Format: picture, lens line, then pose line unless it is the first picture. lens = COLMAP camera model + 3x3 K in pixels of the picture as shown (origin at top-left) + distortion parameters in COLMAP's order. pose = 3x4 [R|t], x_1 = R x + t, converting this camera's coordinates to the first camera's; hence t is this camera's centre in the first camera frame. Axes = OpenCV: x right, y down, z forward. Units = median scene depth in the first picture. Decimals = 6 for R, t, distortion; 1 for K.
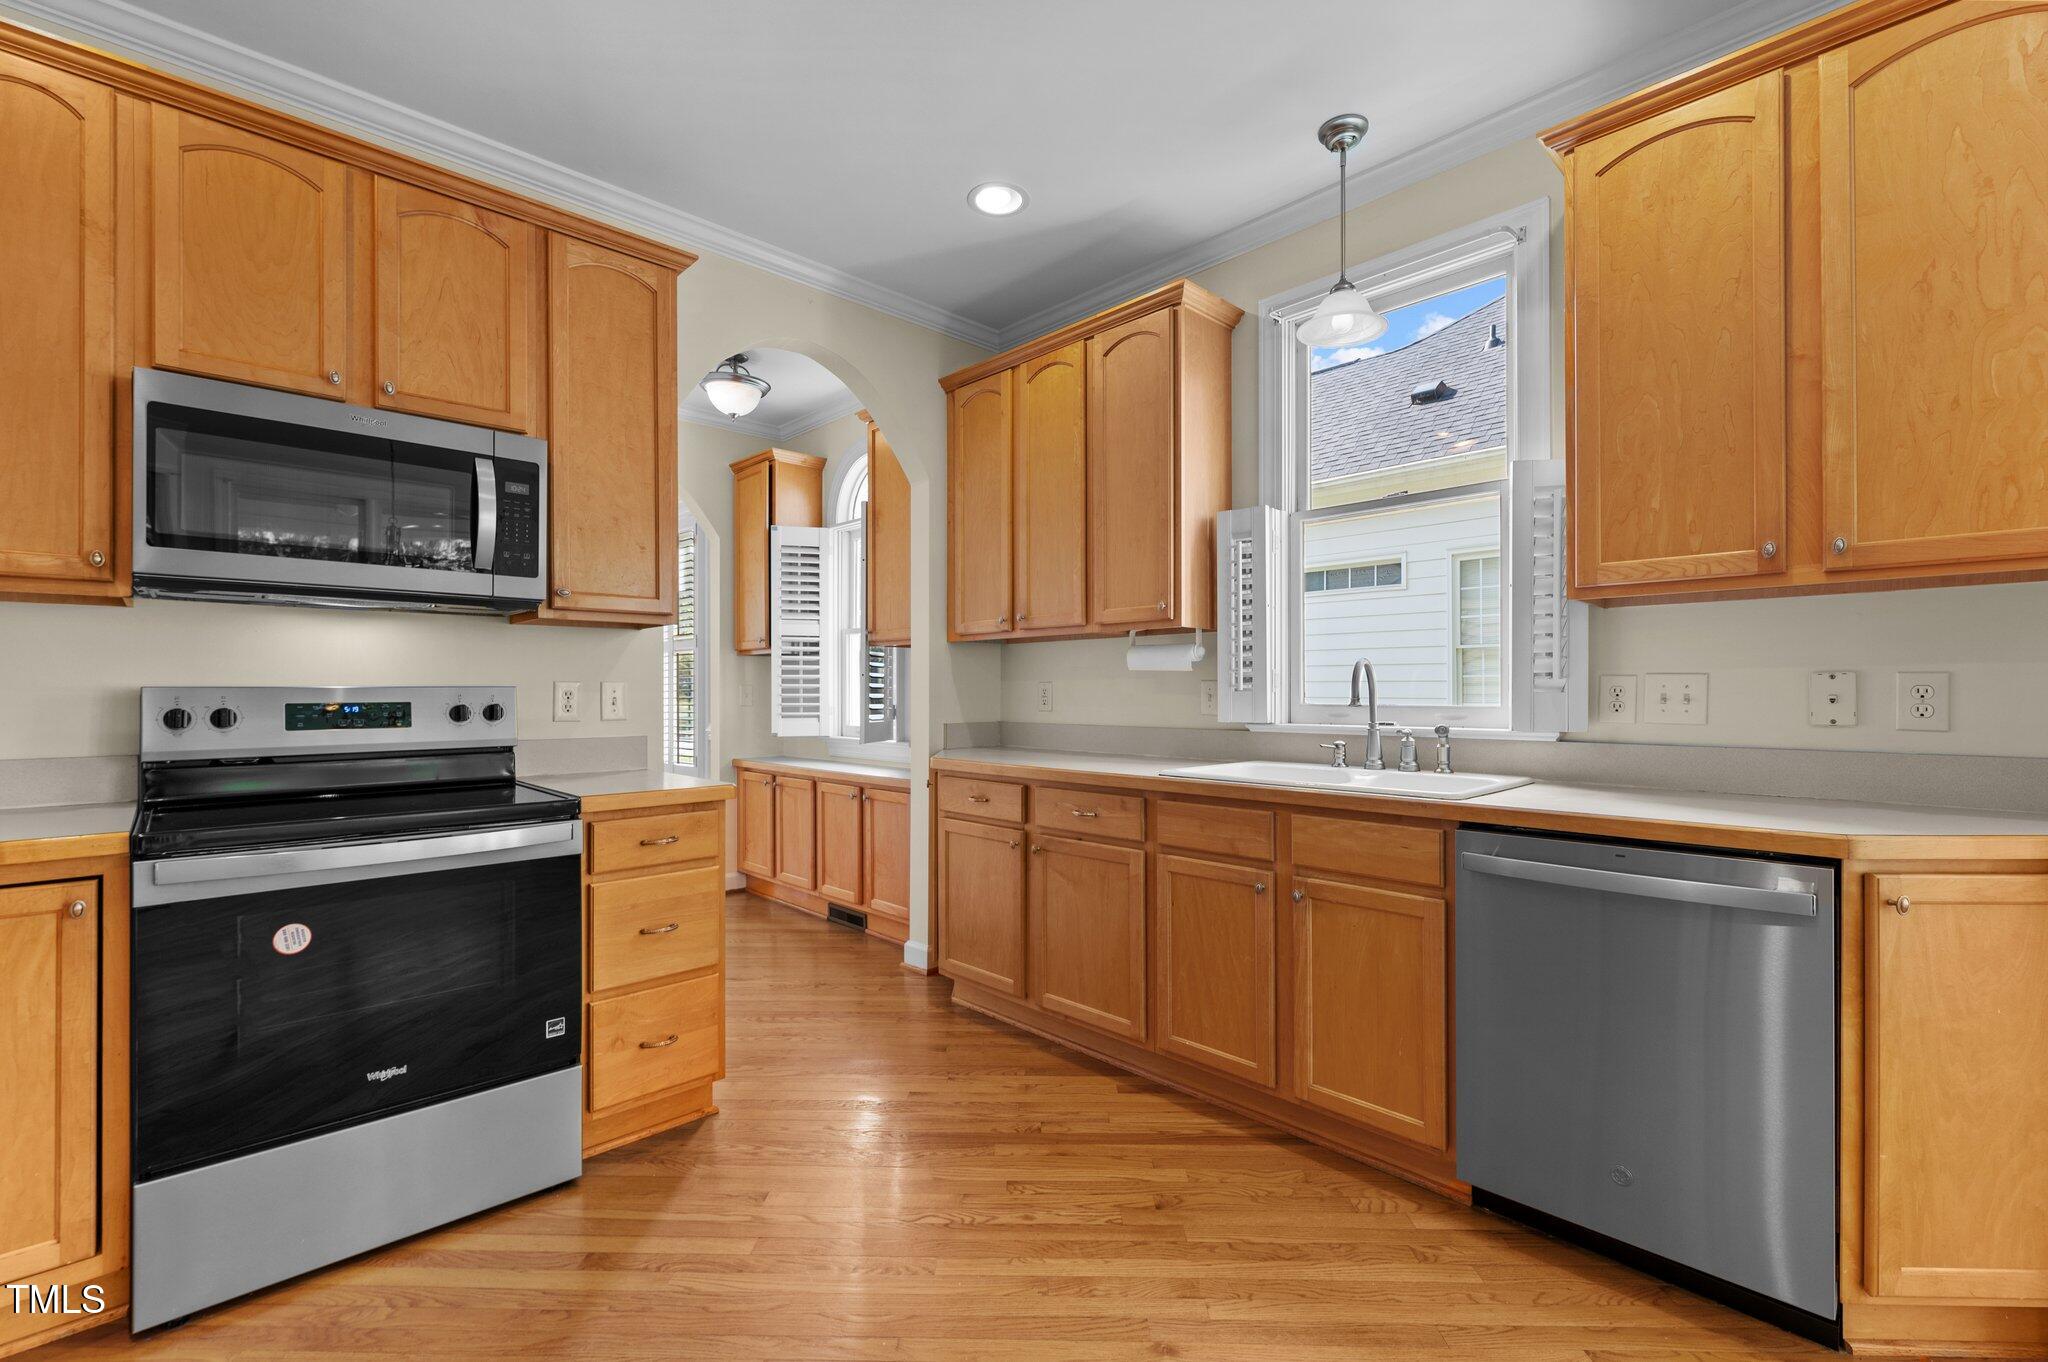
lens RADIAL K [[885.6, 0, 1017.0], [0, 885.6, 681.5], [0, 0, 1]] dist [0.000080, -0.000437]
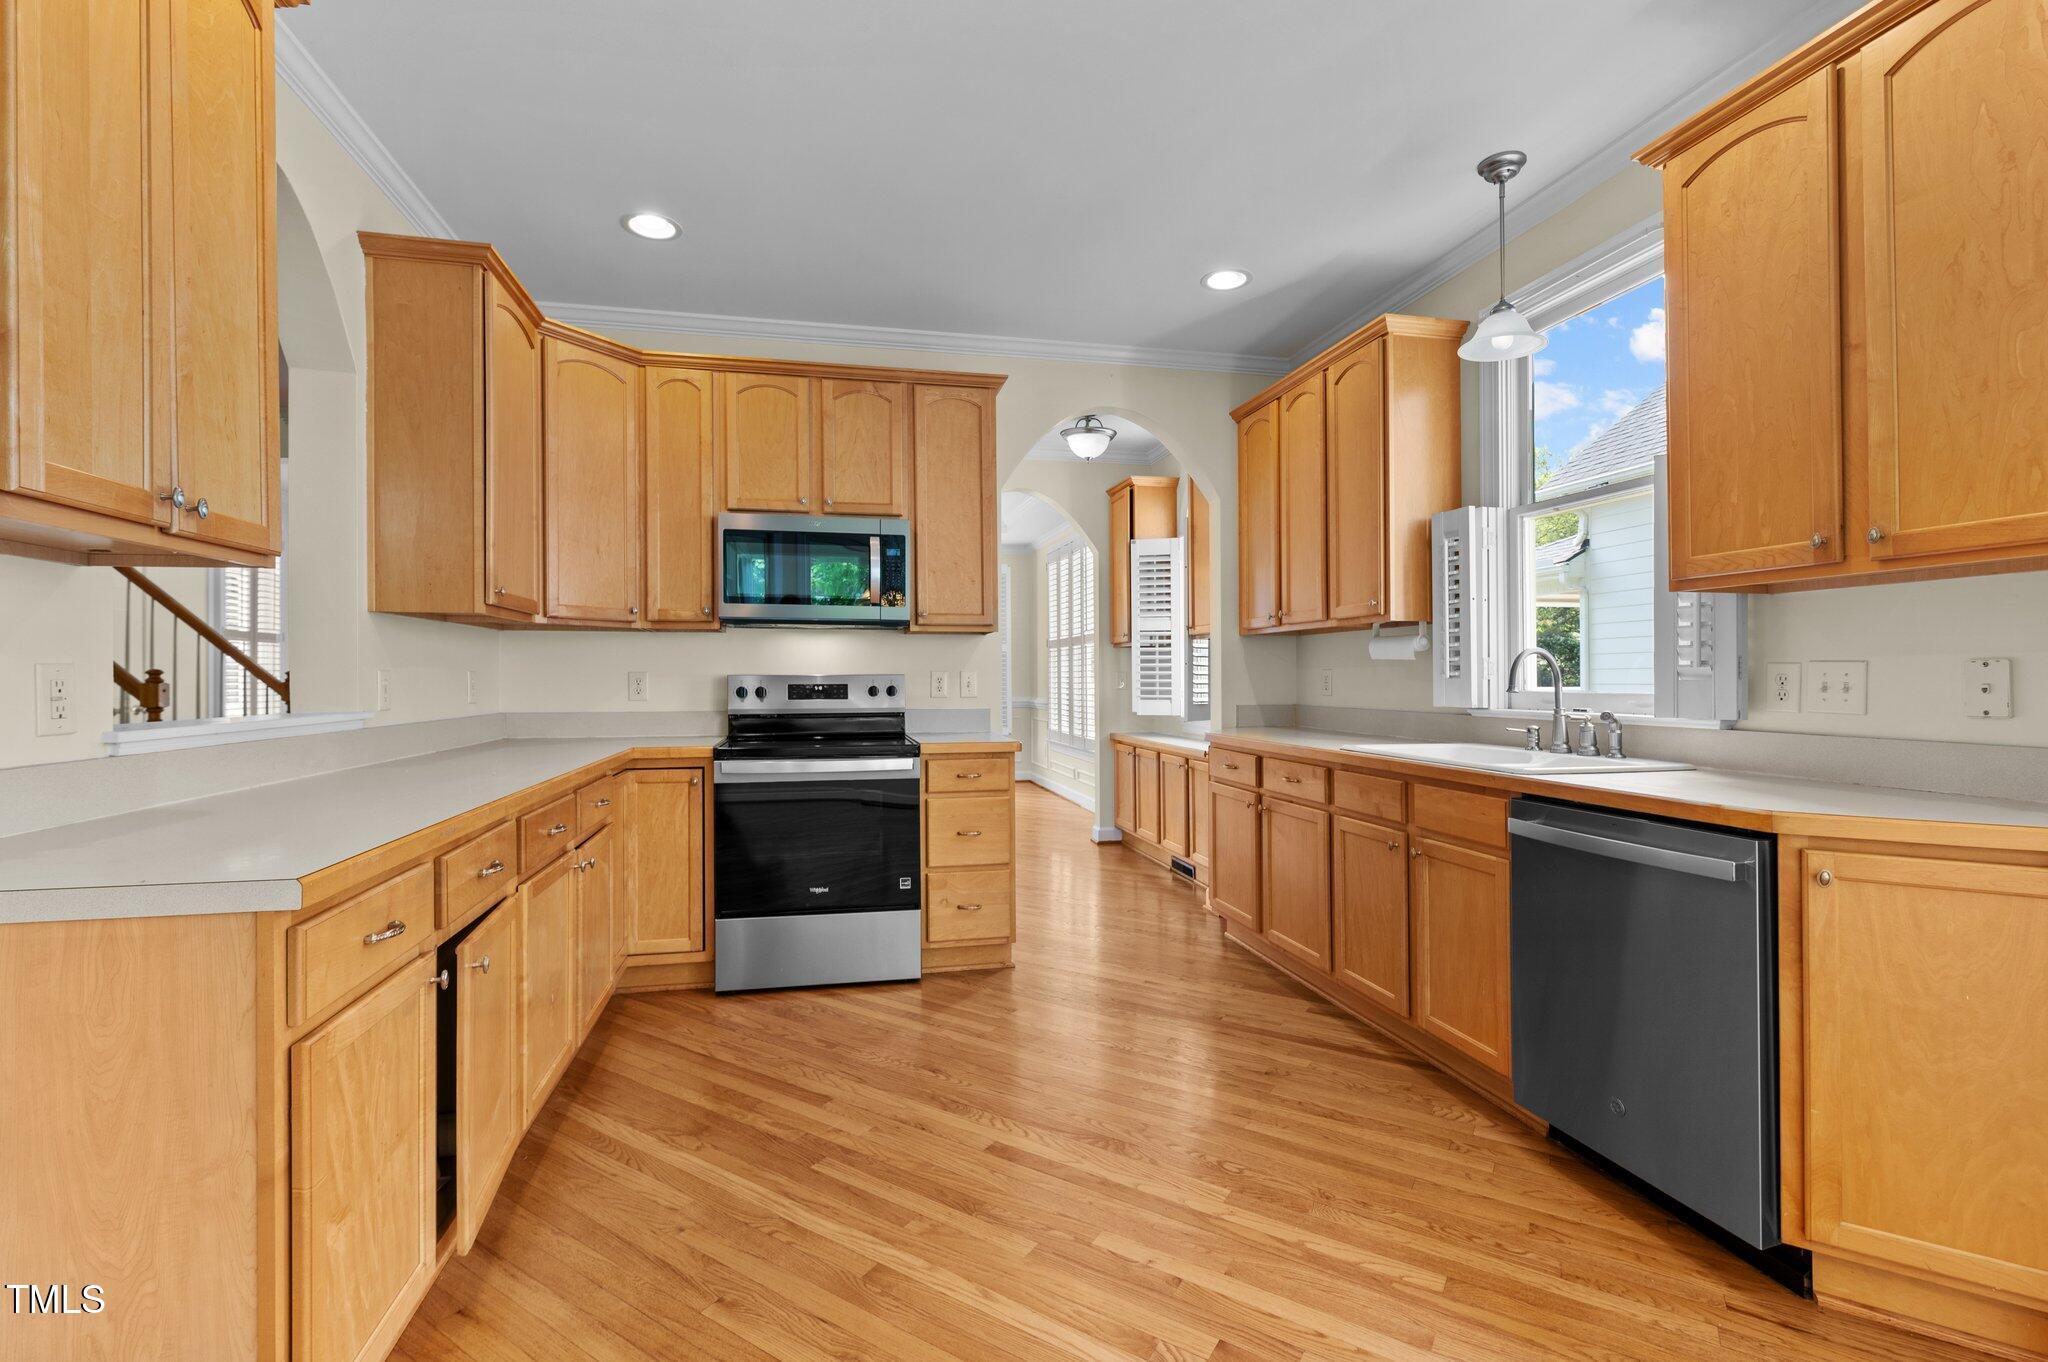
lens RADIAL K [[908.0, 0, 1002.4], [0, 908.0, 669.8], [0, 0, 1]] dist [0.002105, -0.000109]
pose [[0.849513, -0.002926, -0.527560, 0.449995], [0.004776, 0.999986, 0.002145, -0.005522], [0.527546, -0.004342, 0.849515, -0.286602]]
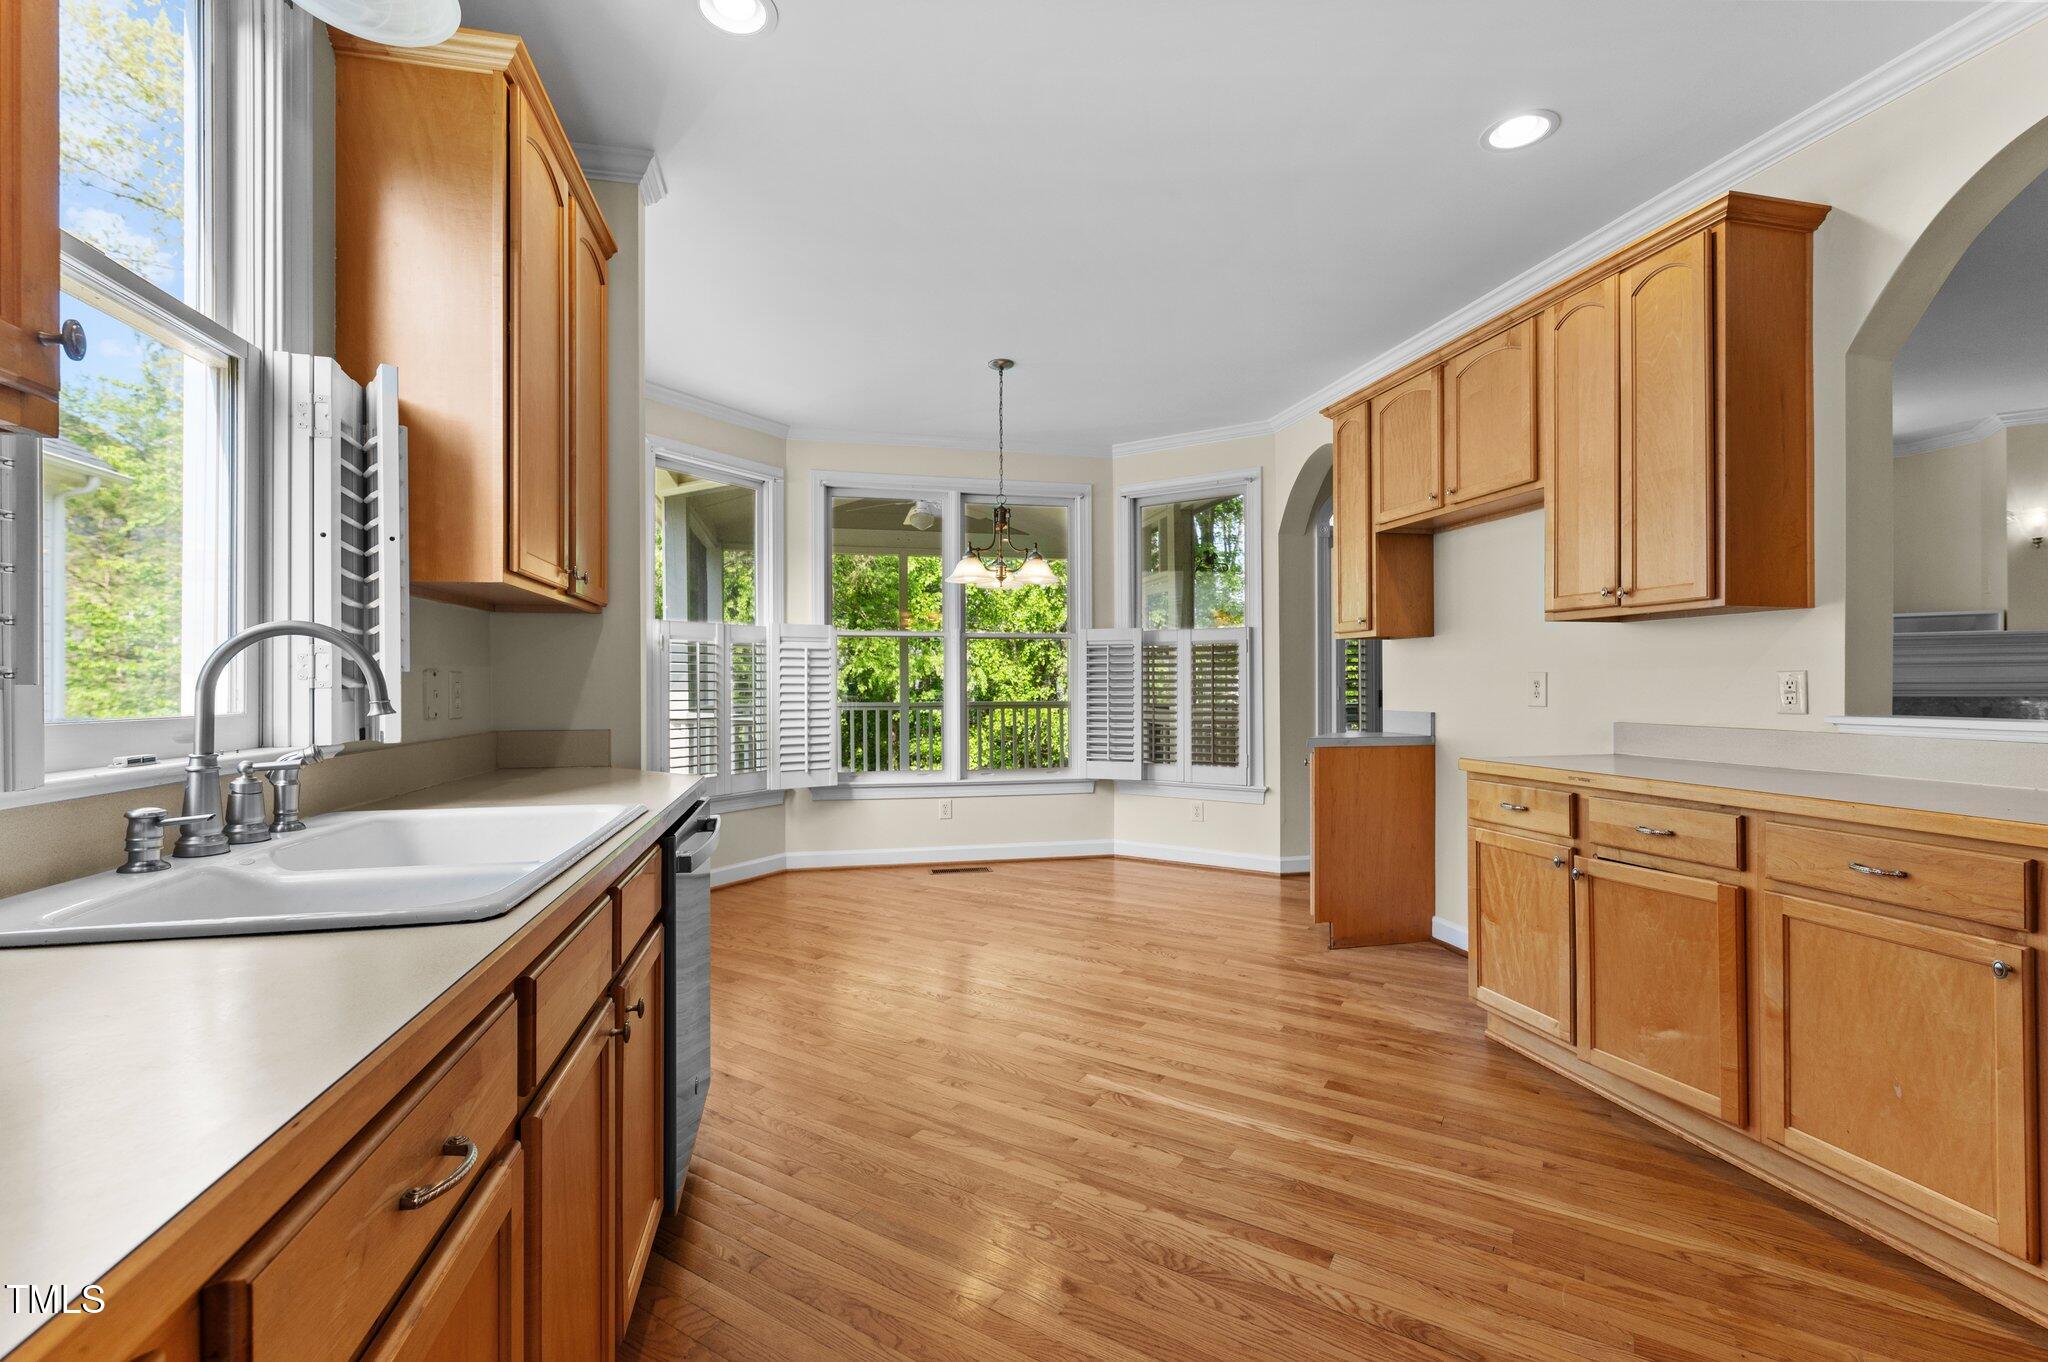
lens RADIAL K [[885.6, 0, 1017.0], [0, 885.6, 681.5], [0, 0, 1]] dist [0.000080, -0.000437]
pose [[-0.857884, 0.005417, 0.513815, -0.227347], [-0.002351, 0.999893, -0.014467, 0.018032], [-0.513838, -0.013619, -0.857779, 1.303571]]
